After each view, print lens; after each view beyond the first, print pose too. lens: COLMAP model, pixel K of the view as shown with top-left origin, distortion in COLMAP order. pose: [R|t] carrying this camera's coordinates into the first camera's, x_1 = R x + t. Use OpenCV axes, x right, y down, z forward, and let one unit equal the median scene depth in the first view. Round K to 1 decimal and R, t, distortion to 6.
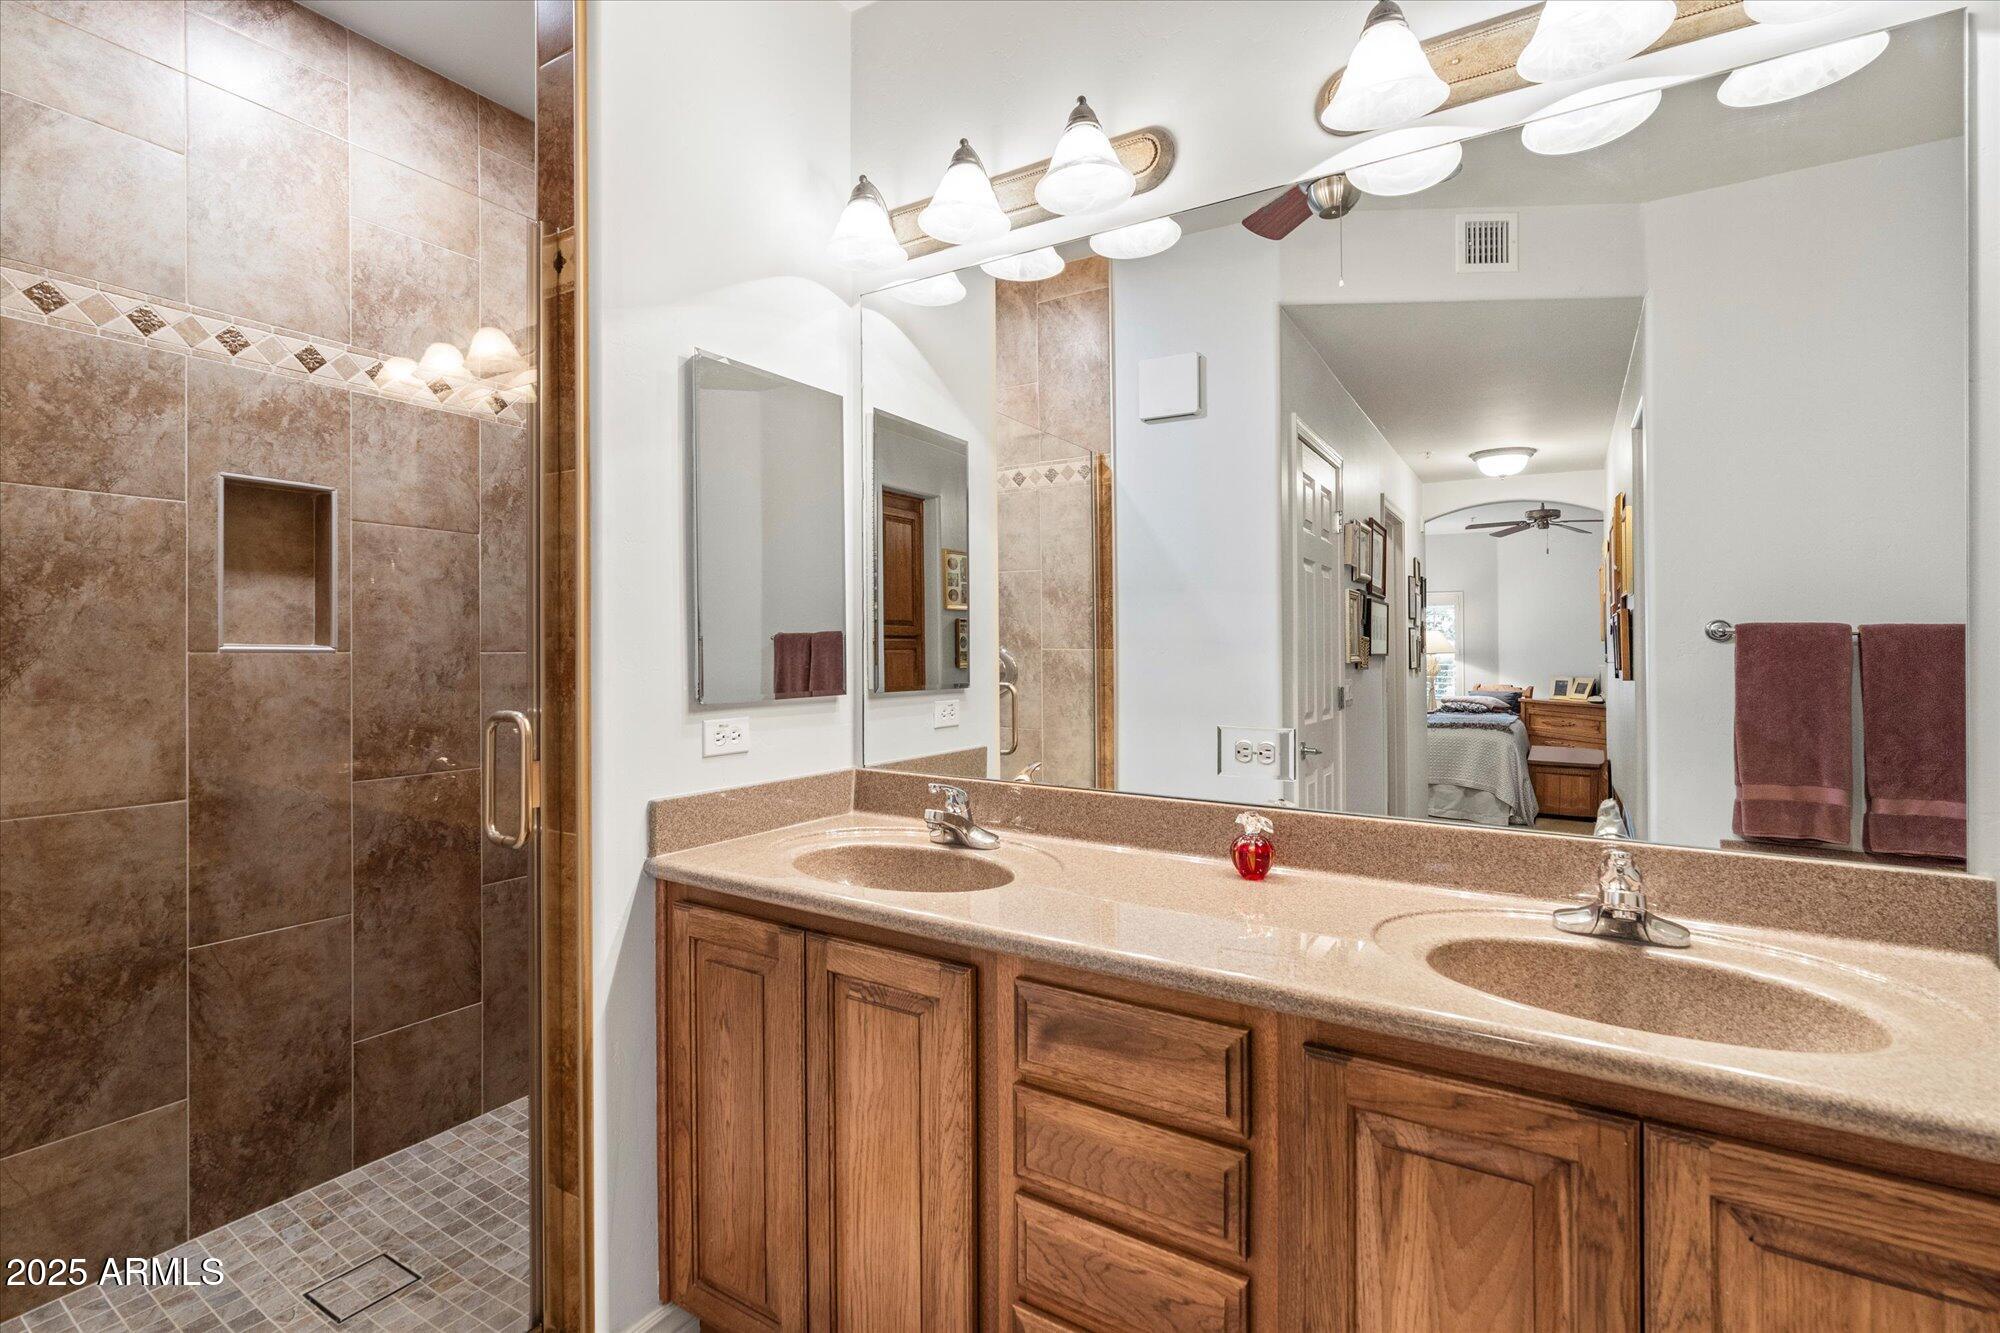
lens RADIAL K [[915.0, 0, 999.7], [0, 915.0, 620.5], [0, 0, 1]] dist [-0.010726, 0.004175]
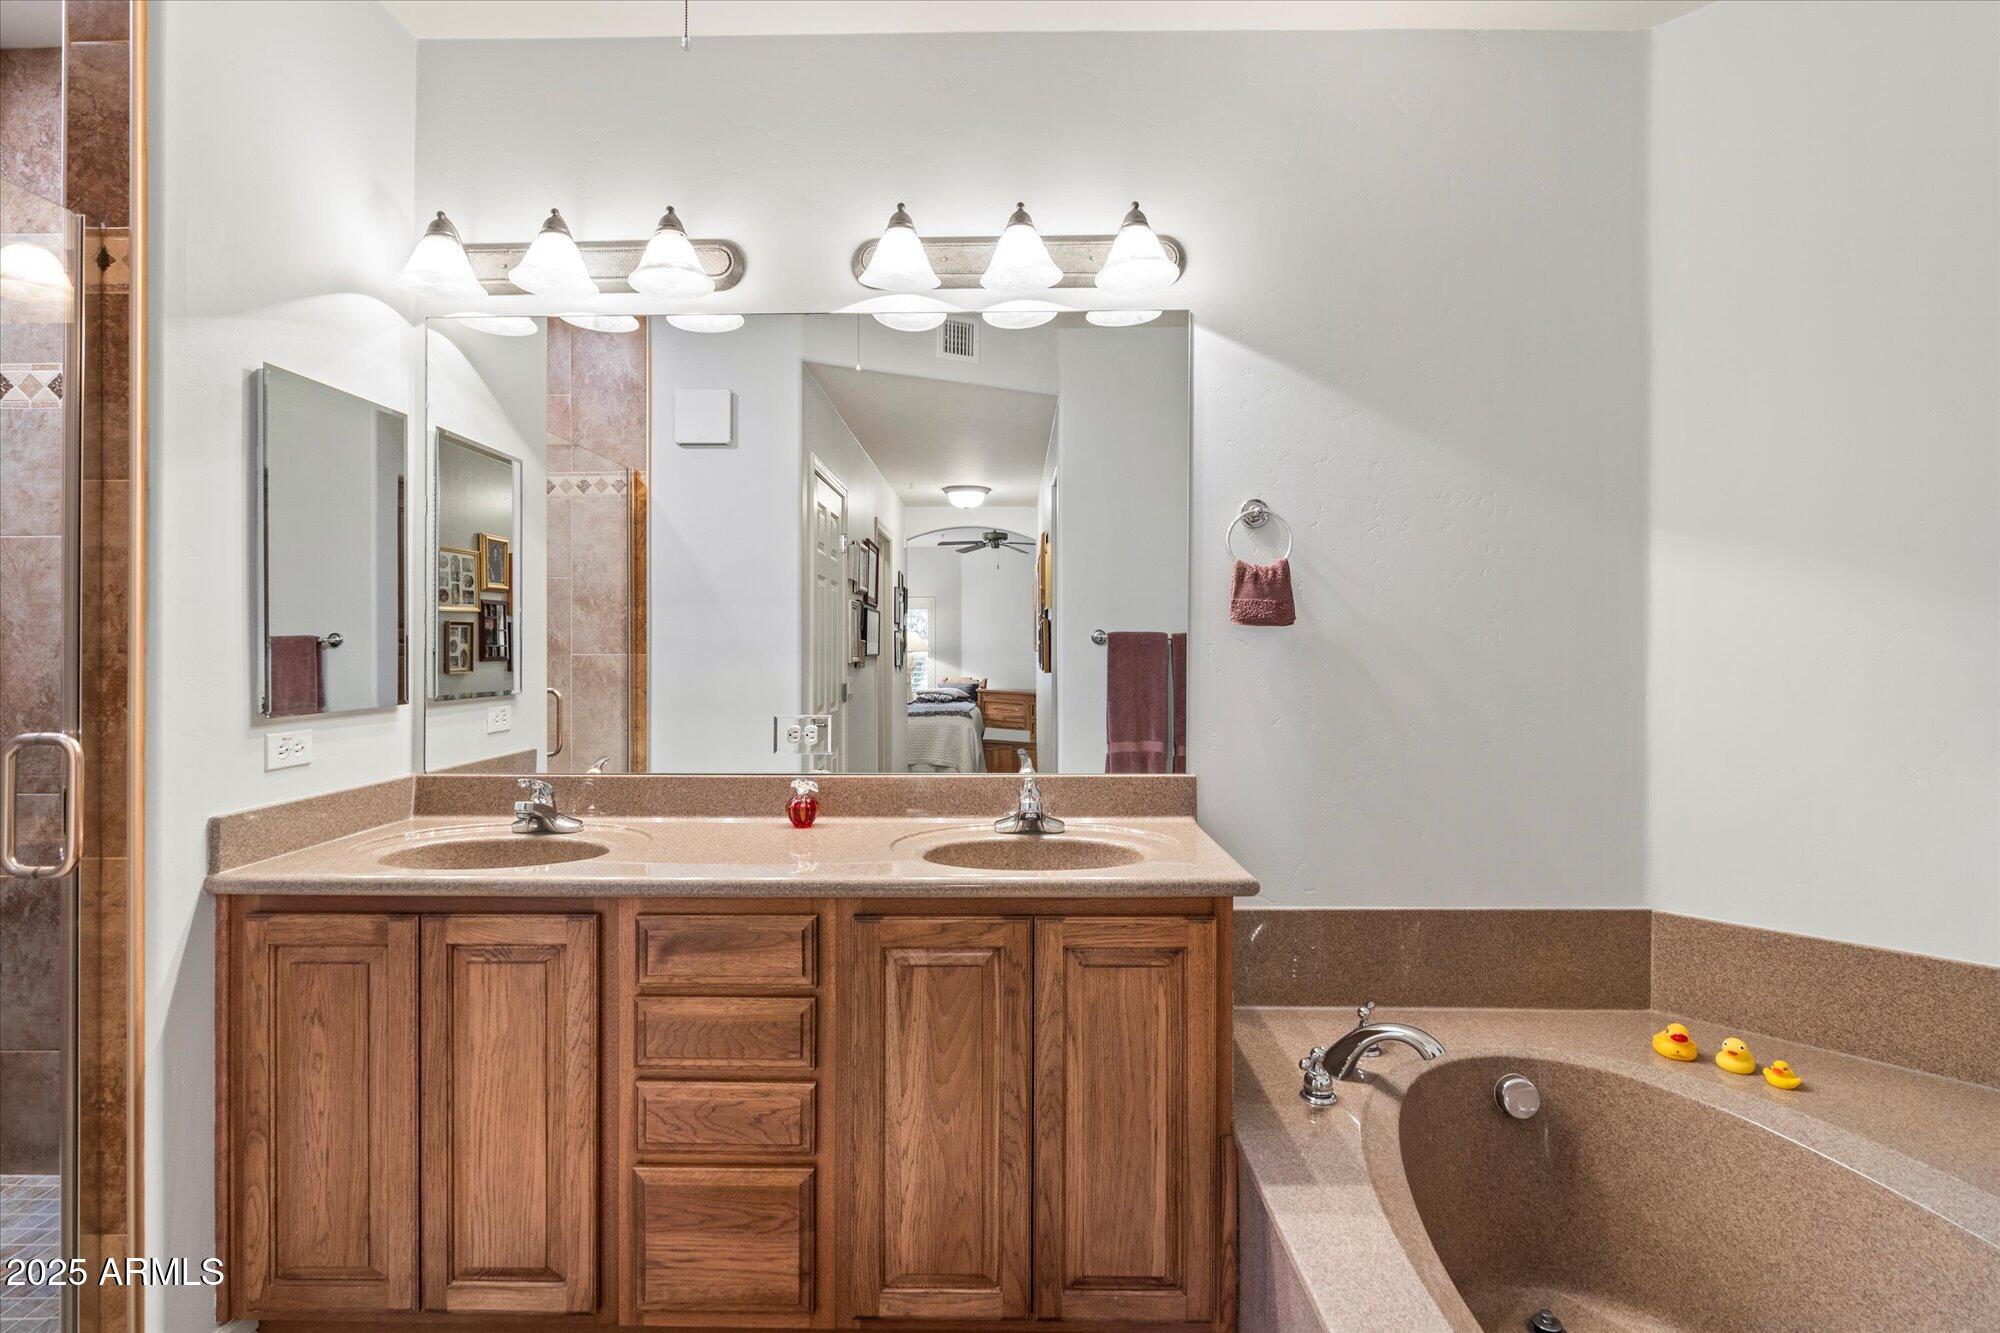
lens RADIAL K [[915.0, 0, 999.7], [0, 915.0, 620.5], [0, 0, 1]] dist [-0.010726, 0.004175]
pose [[0.856501, 0.007563, 0.516089, -0.167945], [-0.008237, 0.999966, -0.000983, -0.022786], [-0.516079, -0.003410, 0.856534, -0.294903]]
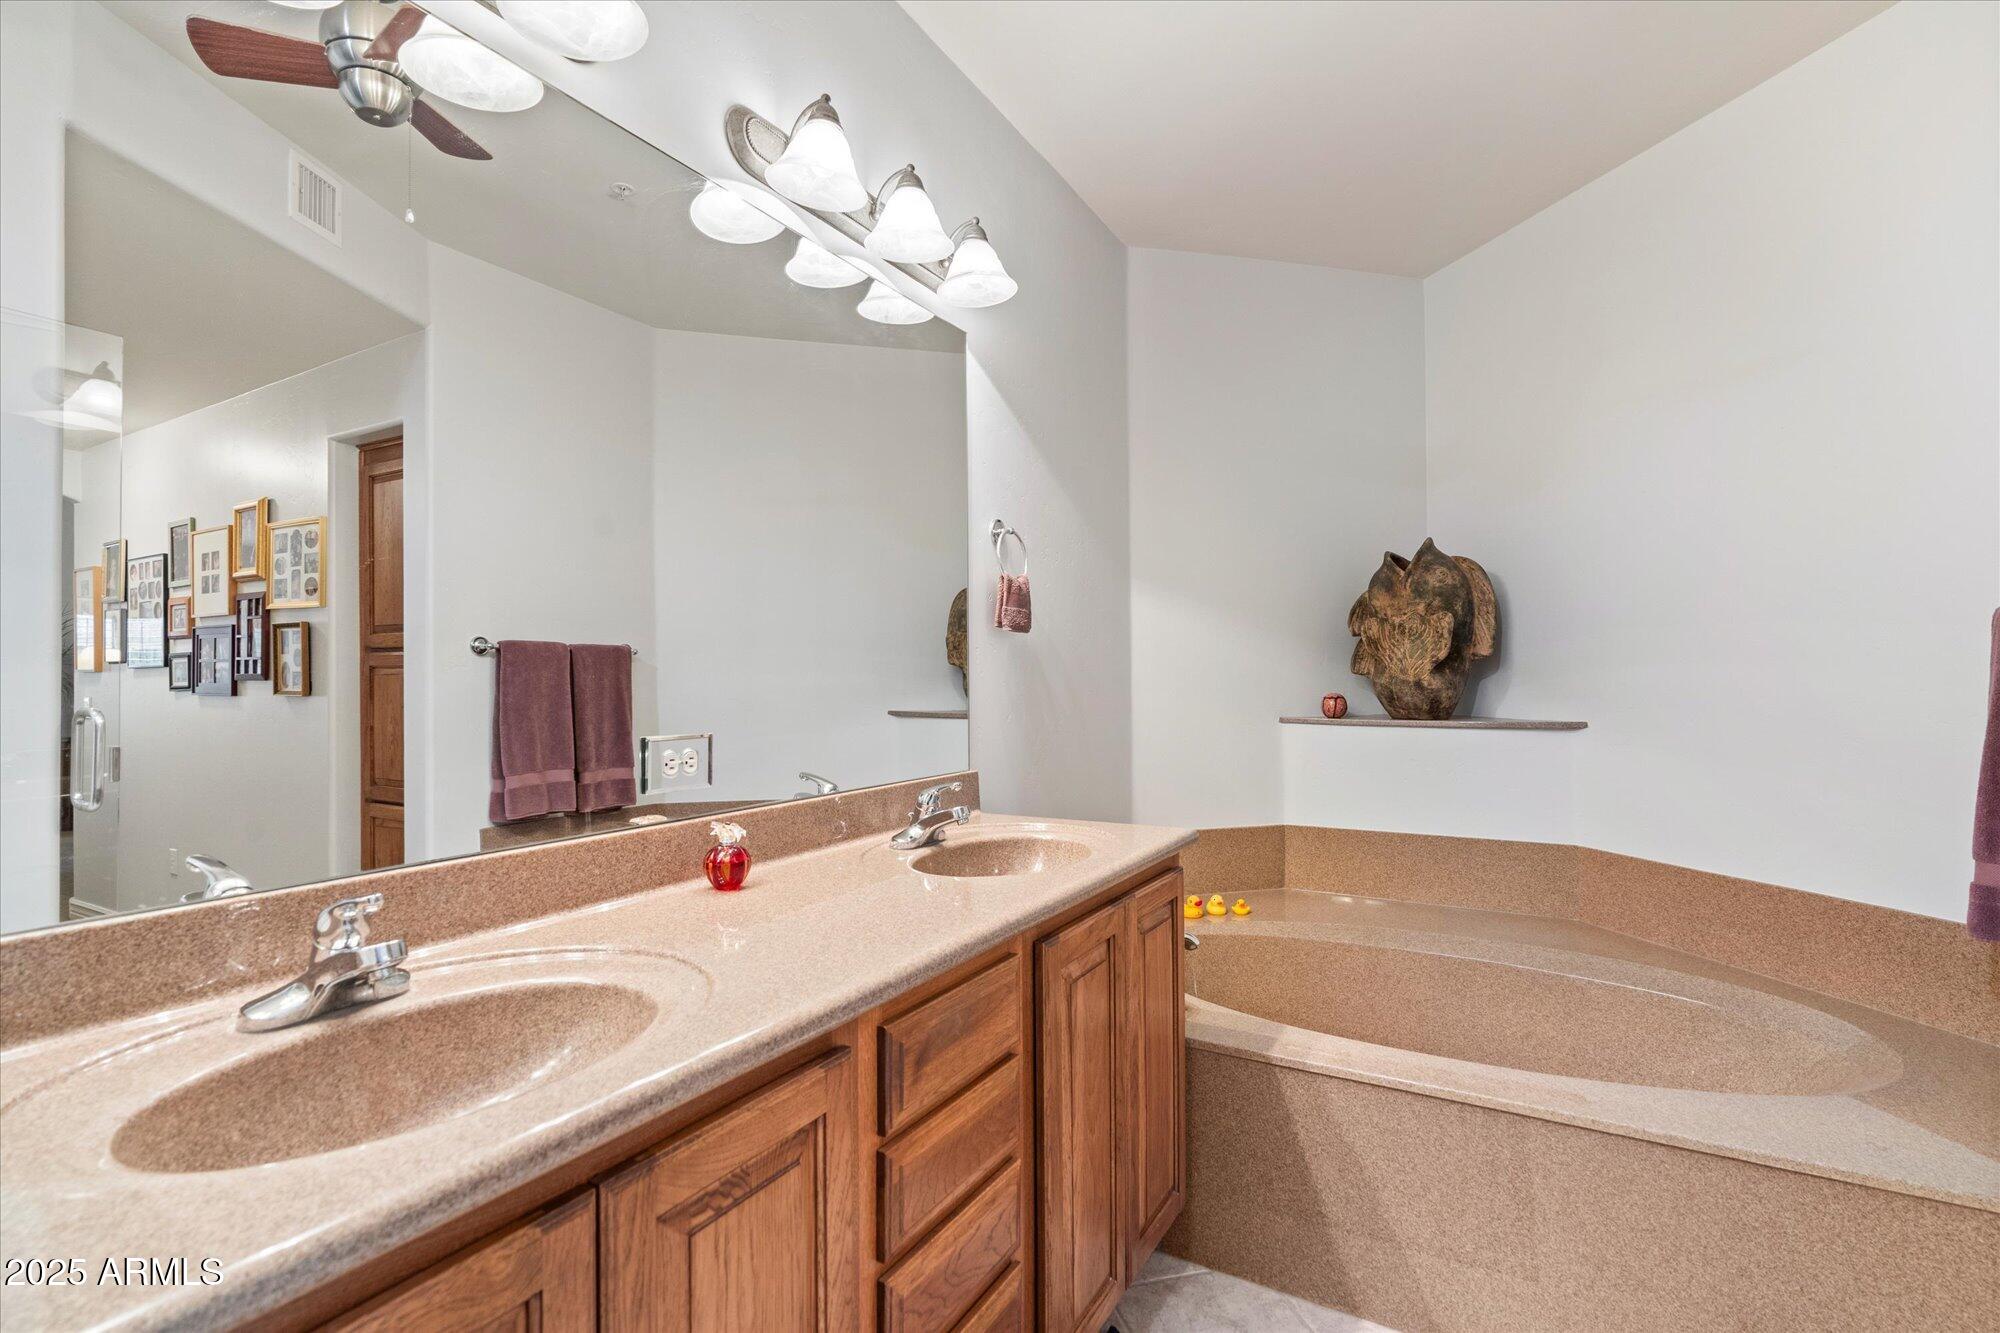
lens RADIAL K [[905.9, 0, 973.7], [0, 905.9, 658.2], [0, 0, 1]] dist [-0.002357, 0.000002]
pose [[-0.010566, 0.013507, 0.999853, -0.660610], [-0.029260, 0.999476, -0.013811, 0.043906], [-0.999516, -0.029402, -0.010165, 0.740646]]
